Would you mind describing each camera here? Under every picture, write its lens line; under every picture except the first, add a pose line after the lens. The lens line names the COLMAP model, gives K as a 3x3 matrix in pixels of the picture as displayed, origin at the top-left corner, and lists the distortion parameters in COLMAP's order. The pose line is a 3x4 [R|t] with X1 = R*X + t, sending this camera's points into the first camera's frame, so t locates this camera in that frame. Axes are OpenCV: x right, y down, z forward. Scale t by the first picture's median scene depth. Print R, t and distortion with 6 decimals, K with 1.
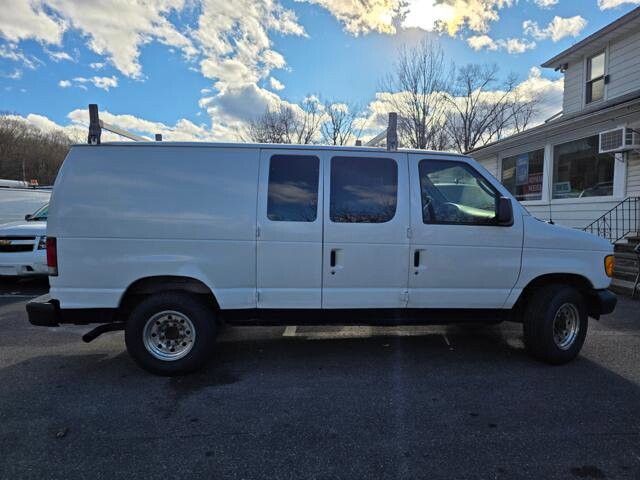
lens RADIAL K [[430.1, 0, 320.0], [0, 430.1, 240.0], [0, 0, 1]] dist [0.057749, -0.090413]
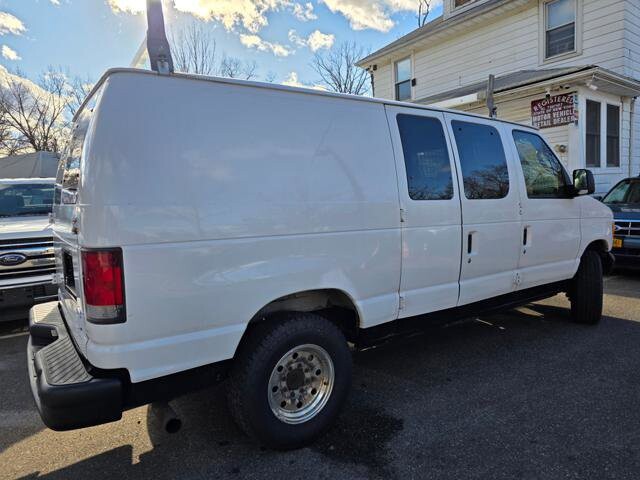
lens RADIAL K [[429.9, 0, 316.3], [0, 429.9, 231.6], [0, 0, 1]] dist [0.008308, -0.000679]
pose [[0.863699, -0.071468, 0.498916, -0.622635], [0.073483, 0.997174, 0.015632, -0.013558], [-0.498623, 0.023161, 0.866509, 0.421444]]
